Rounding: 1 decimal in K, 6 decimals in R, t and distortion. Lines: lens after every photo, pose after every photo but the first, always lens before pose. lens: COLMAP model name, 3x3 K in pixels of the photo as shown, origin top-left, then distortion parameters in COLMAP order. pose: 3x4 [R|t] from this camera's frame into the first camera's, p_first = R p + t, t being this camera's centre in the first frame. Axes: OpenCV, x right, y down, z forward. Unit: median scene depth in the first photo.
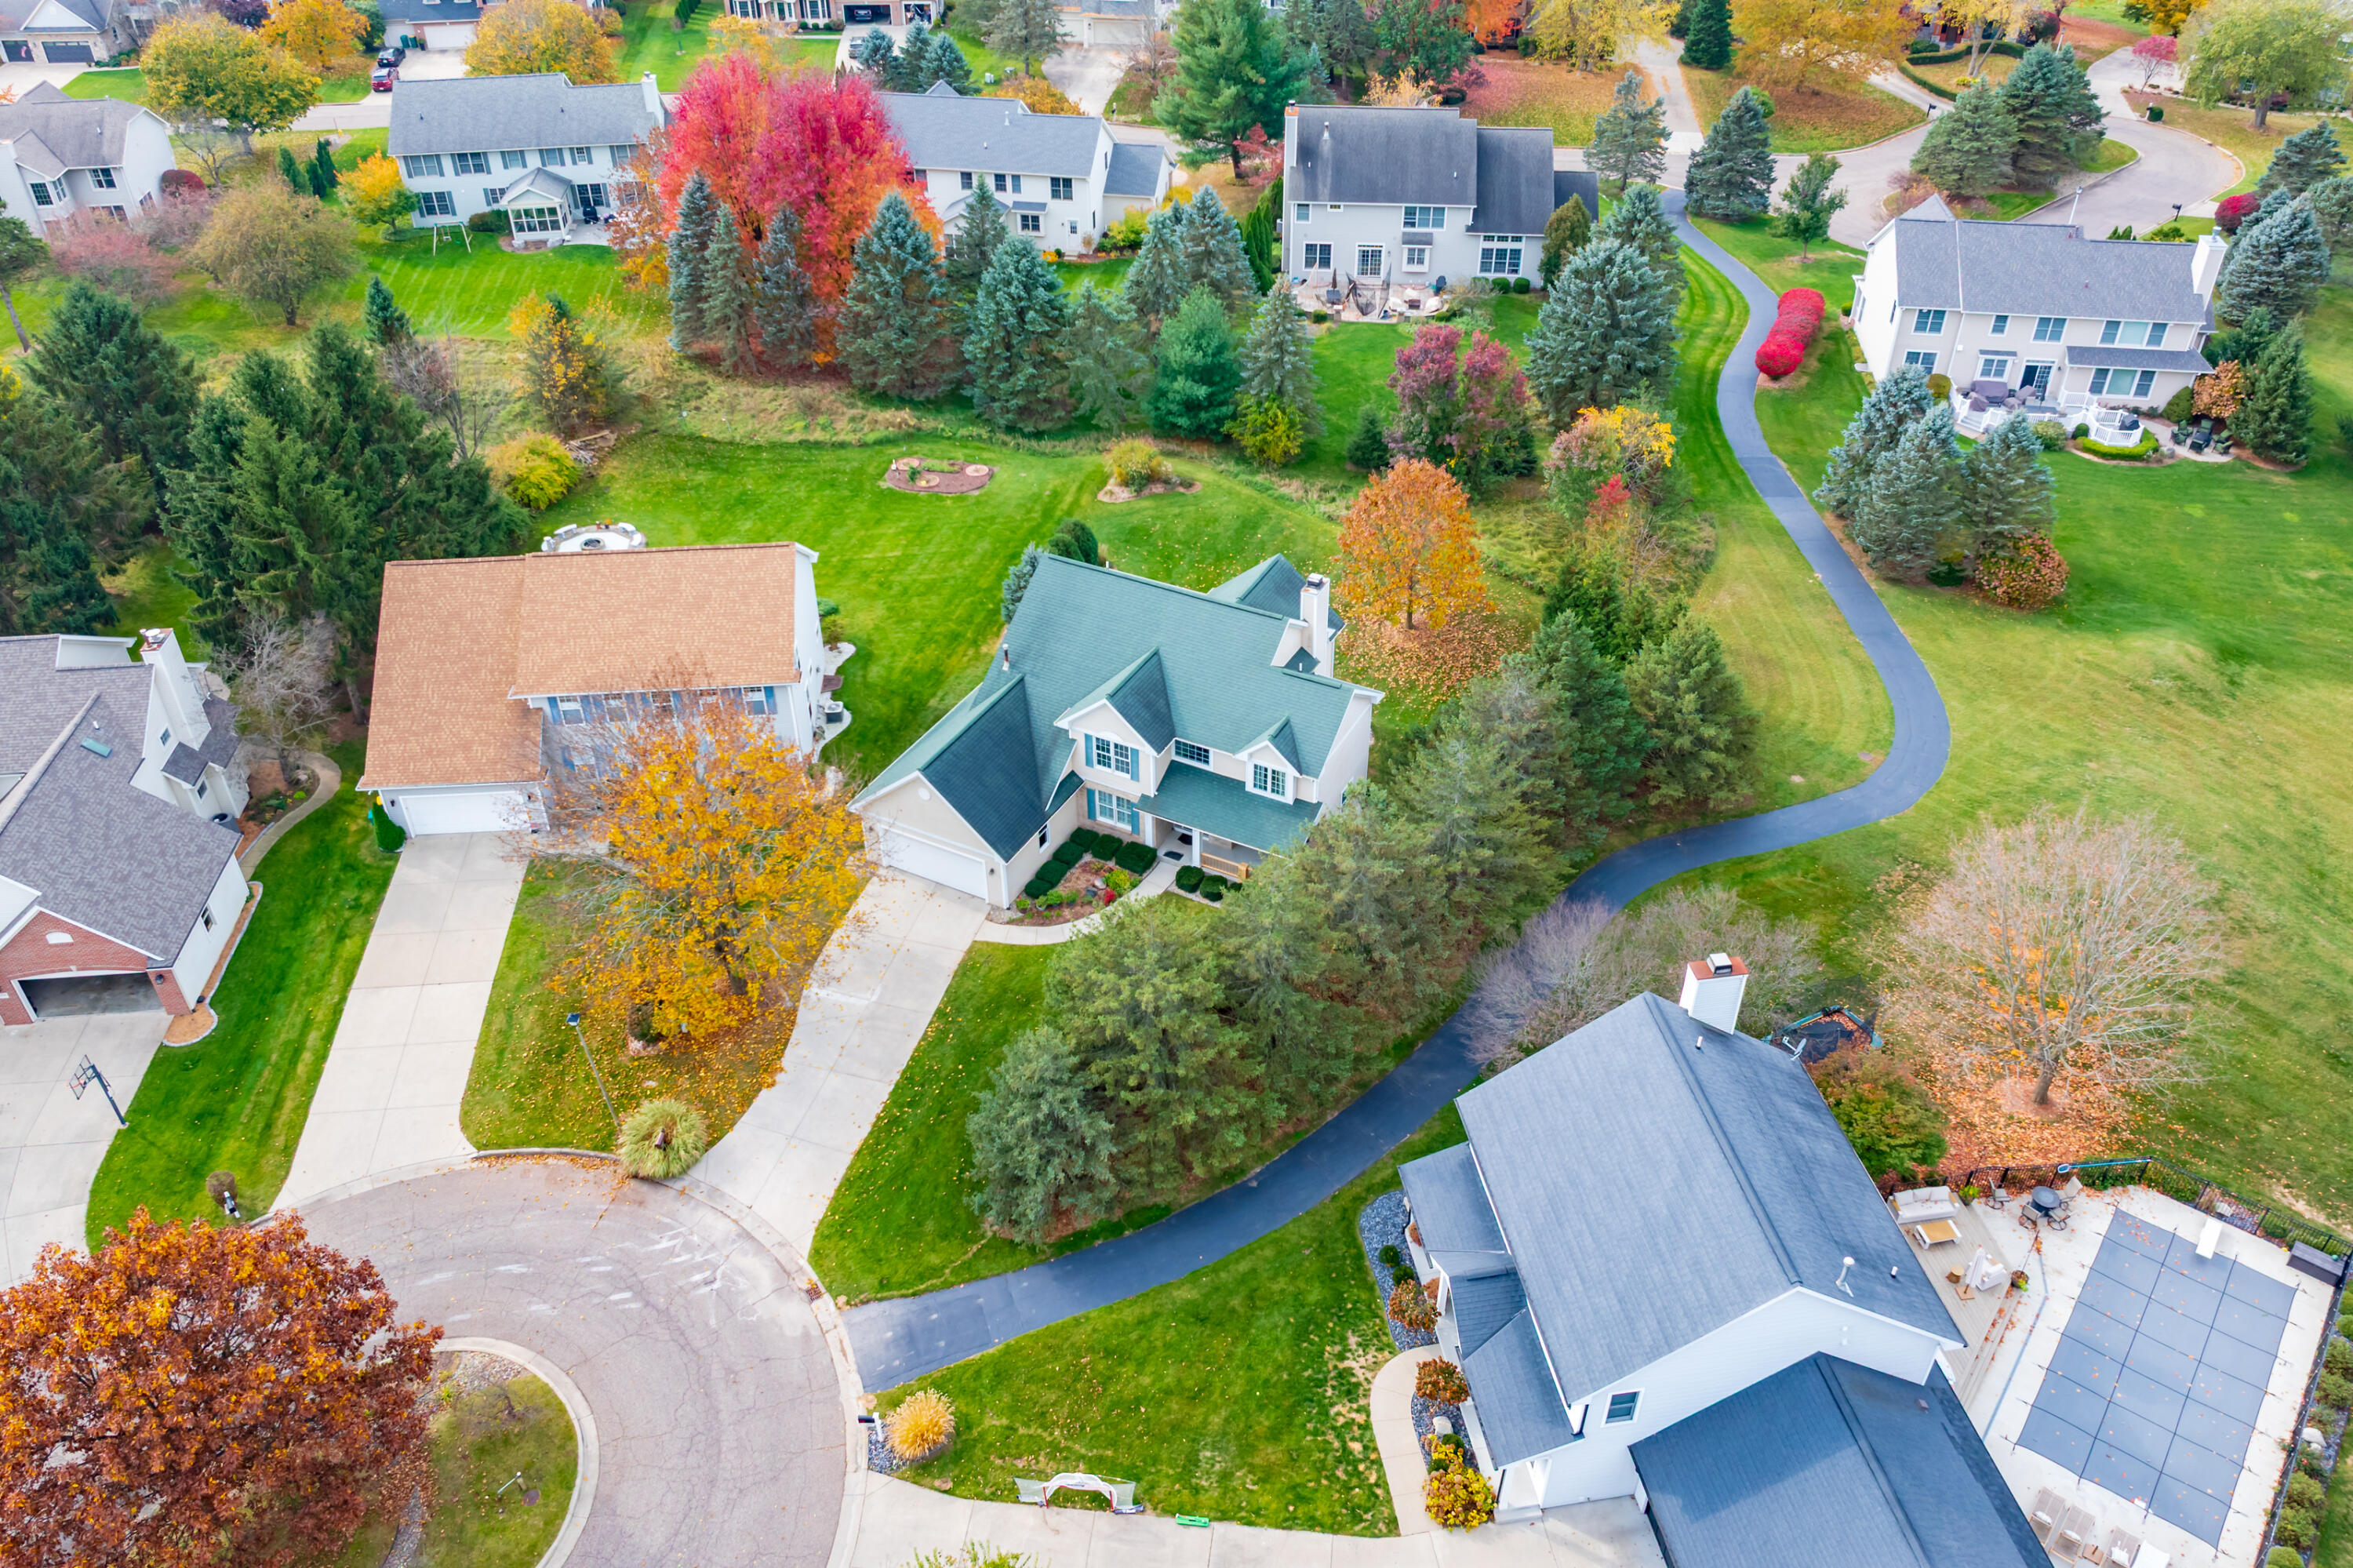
lens RADIAL K [[1761.2, 0, 1176.5], [0, 1761.2, 784.0], [0, 0, 1]] dist [-0.034988, 0.028925]
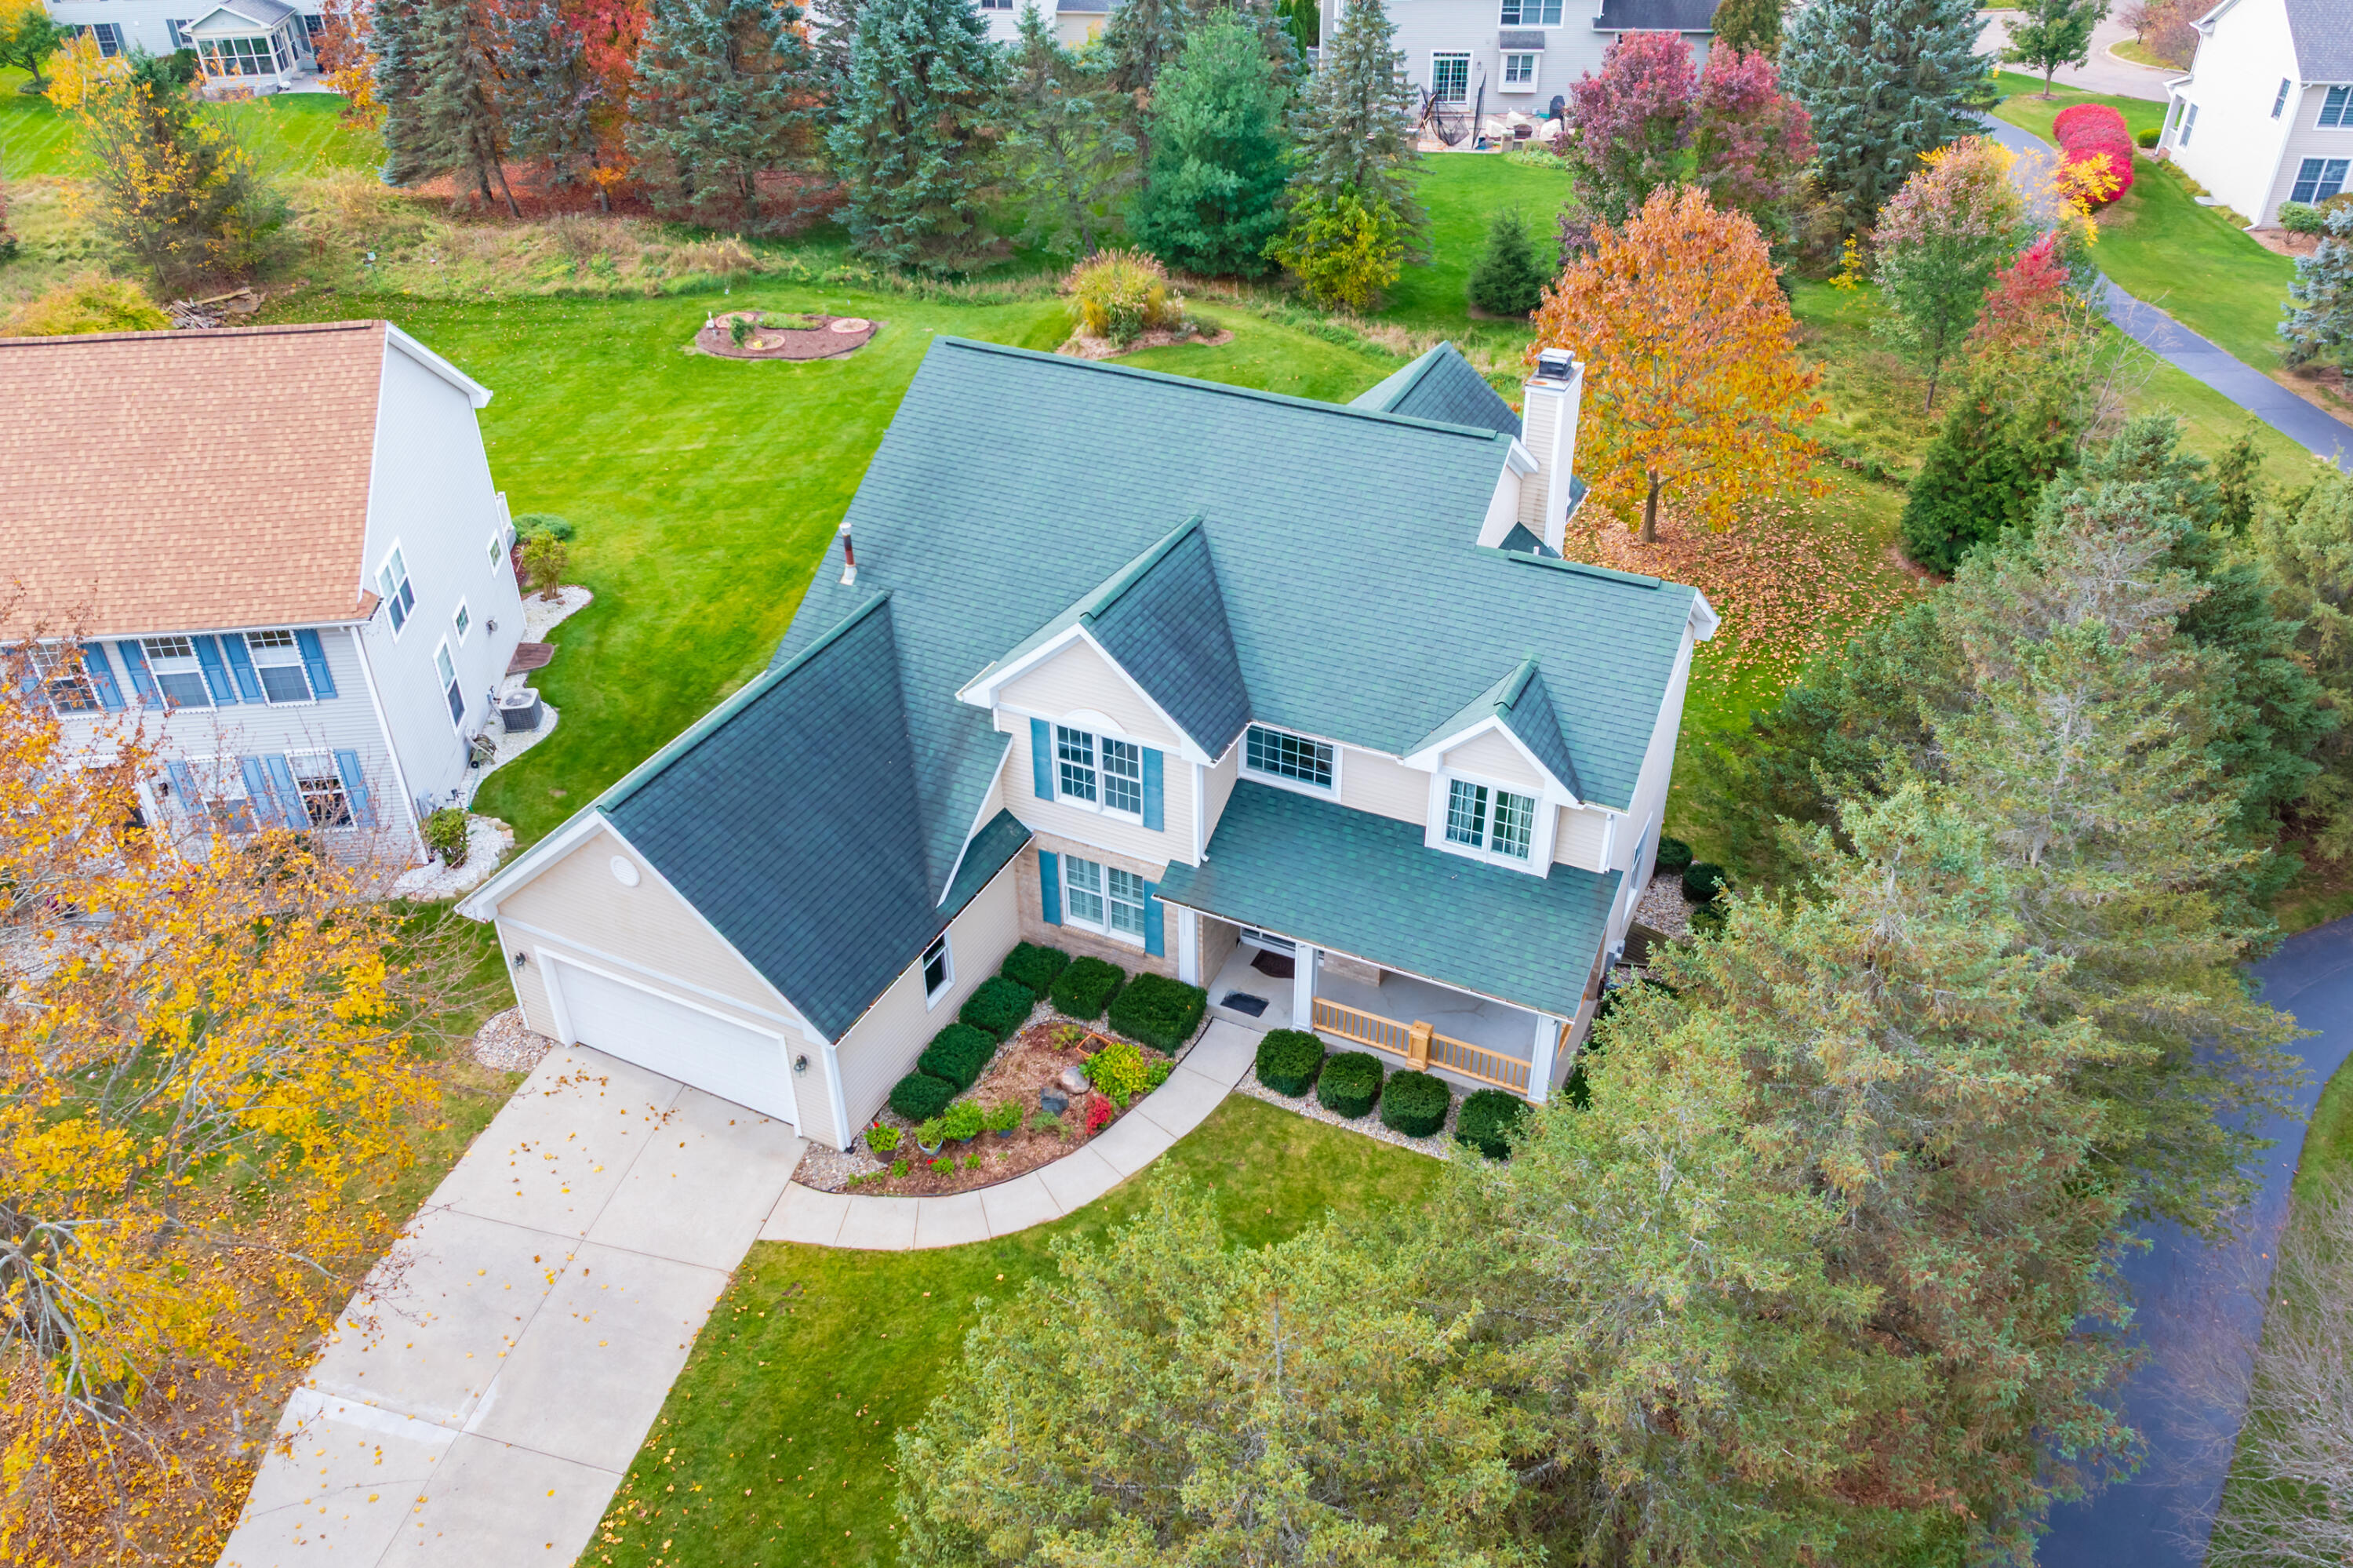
lens RADIAL K [[1757.8, 0, 1189.9], [0, 1757.8, 782.9], [0, 0, 1]] dist [-0.044979, 0.036039]
pose [[0.999405, -0.020030, 0.028069, -0.020898], [0.021294, 0.998739, -0.045454, 0.004959], [-0.027123, 0.046025, 0.998572, 0.461227]]
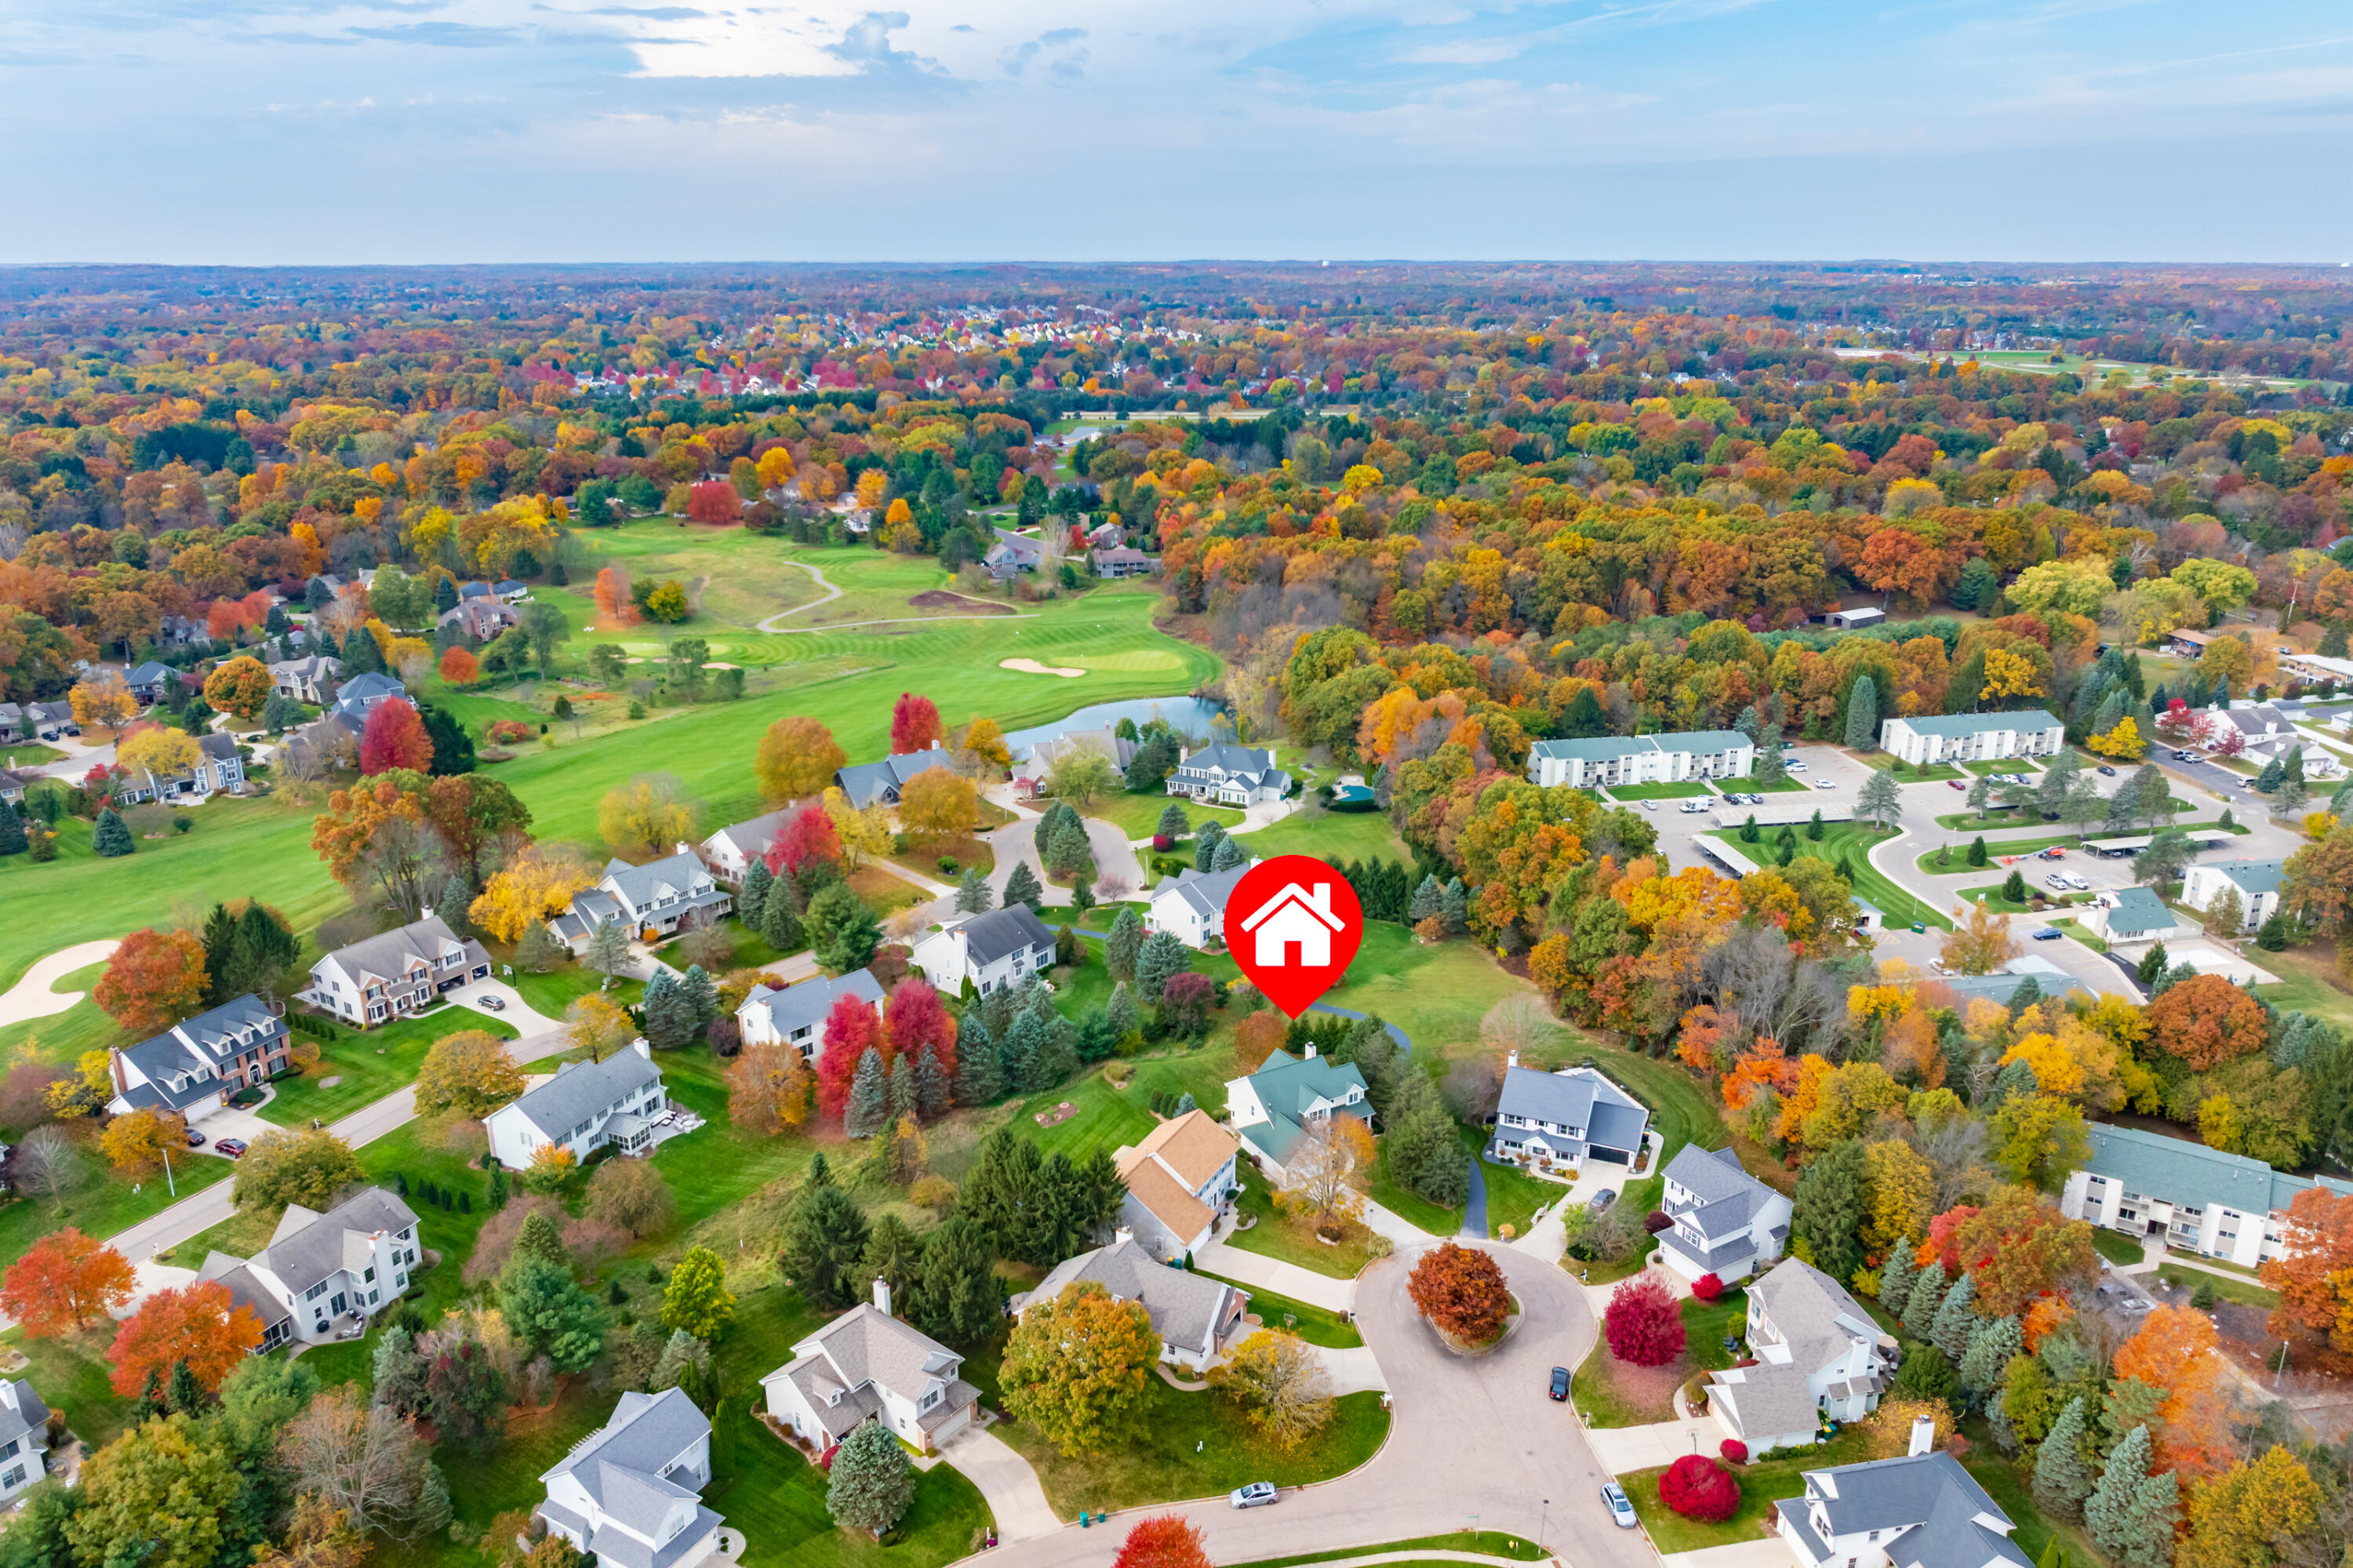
lens RADIAL K [[1652.7, 0, 1185.1], [0, 1652.7, 782.8], [0, 0, 1]] dist [-0.025616, 0.008578]
pose [[0.526442, -0.256016, 0.810750, -1.874050], [0.509632, 0.858306, -0.059884, -0.367660], [-0.680540, 0.444709, 0.582322, -0.633234]]
